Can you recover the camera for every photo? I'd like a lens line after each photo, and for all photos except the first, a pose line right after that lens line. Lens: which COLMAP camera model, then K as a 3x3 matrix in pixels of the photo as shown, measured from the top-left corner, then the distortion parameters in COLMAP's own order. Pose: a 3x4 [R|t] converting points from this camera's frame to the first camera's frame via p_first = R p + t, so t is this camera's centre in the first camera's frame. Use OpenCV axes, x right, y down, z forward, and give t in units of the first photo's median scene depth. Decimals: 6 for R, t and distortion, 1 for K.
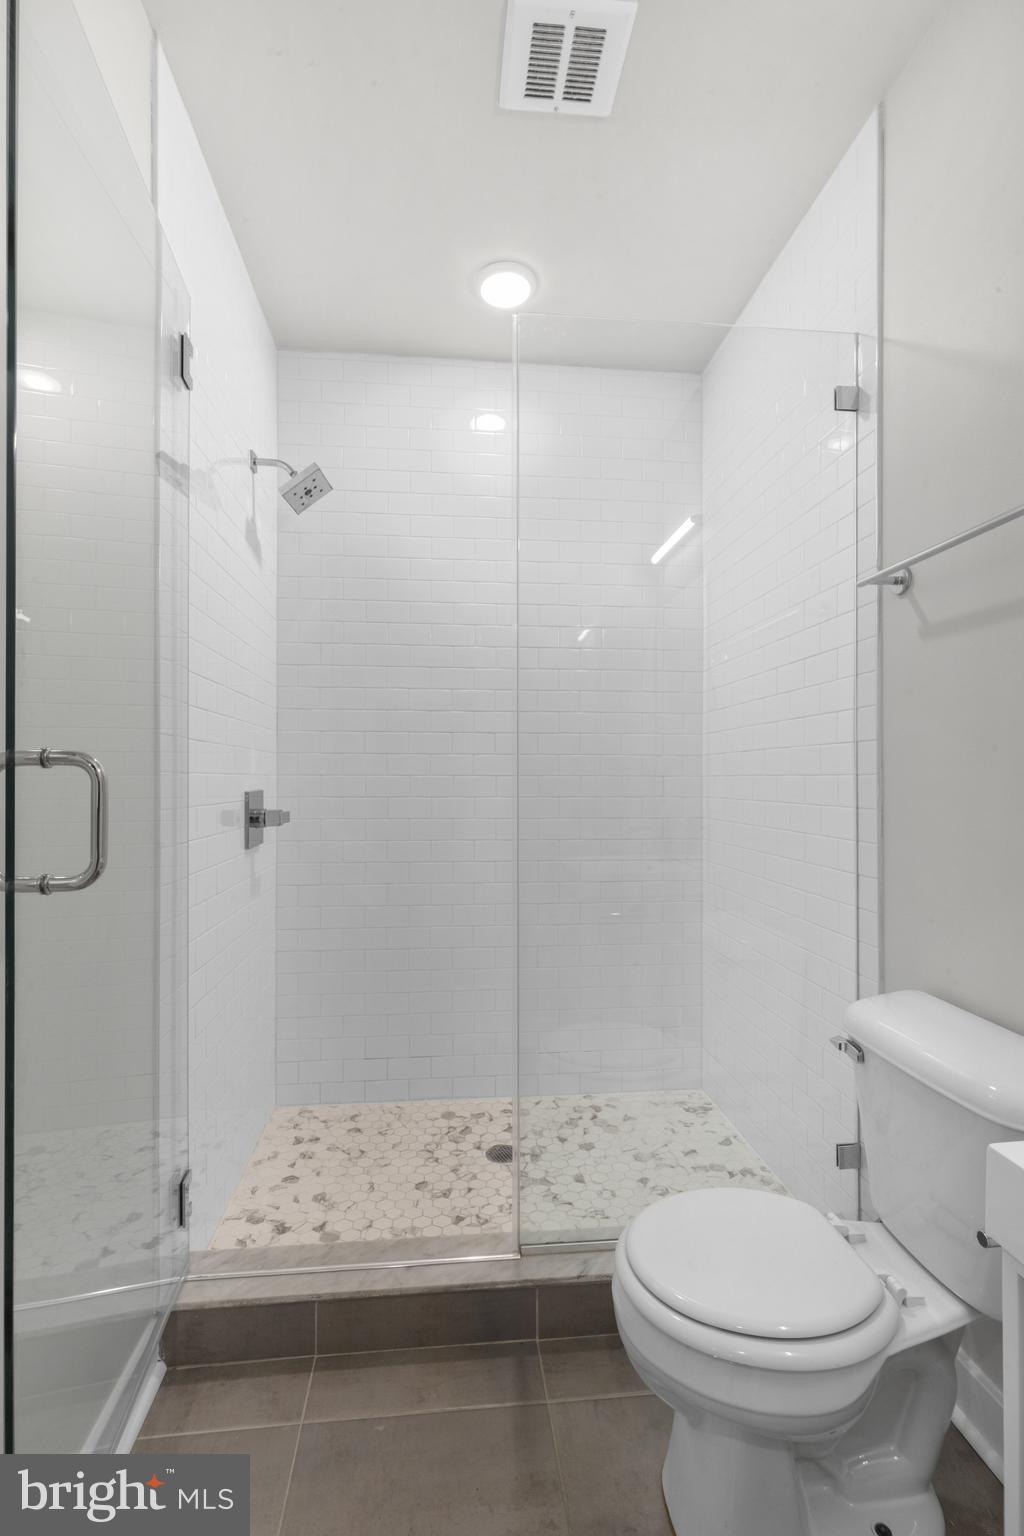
lens RADIAL K [[703.8, 0, 506.9], [0, 703.8, 787.9], [0, 0, 1]] dist [0.000263, -0.001122]
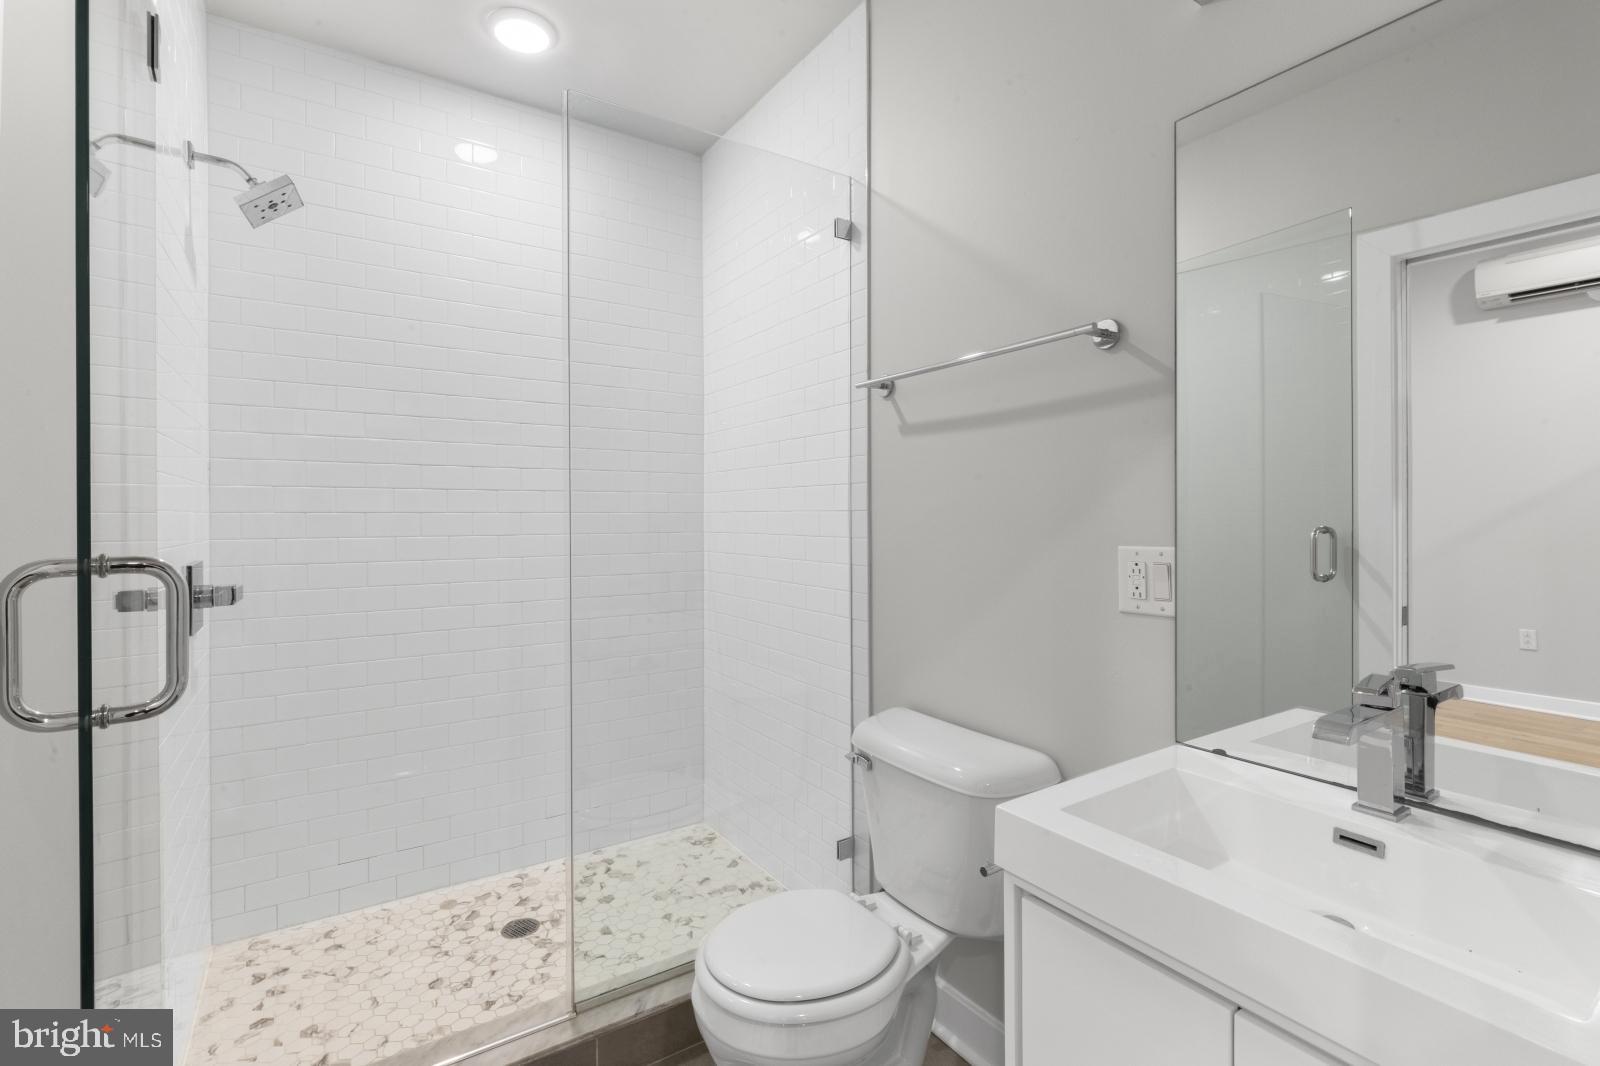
lens RADIAL K [[733.1, 0, 794.9], [0, 733.1, 534.9], [0, 0, 1]] dist [0.000263, -0.001122]
pose [[0.885376, -0.016935, 0.464567, -0.136979], [0.009789, 0.999794, 0.017791, -0.035786], [-0.464772, -0.011204, 0.885359, -0.063107]]
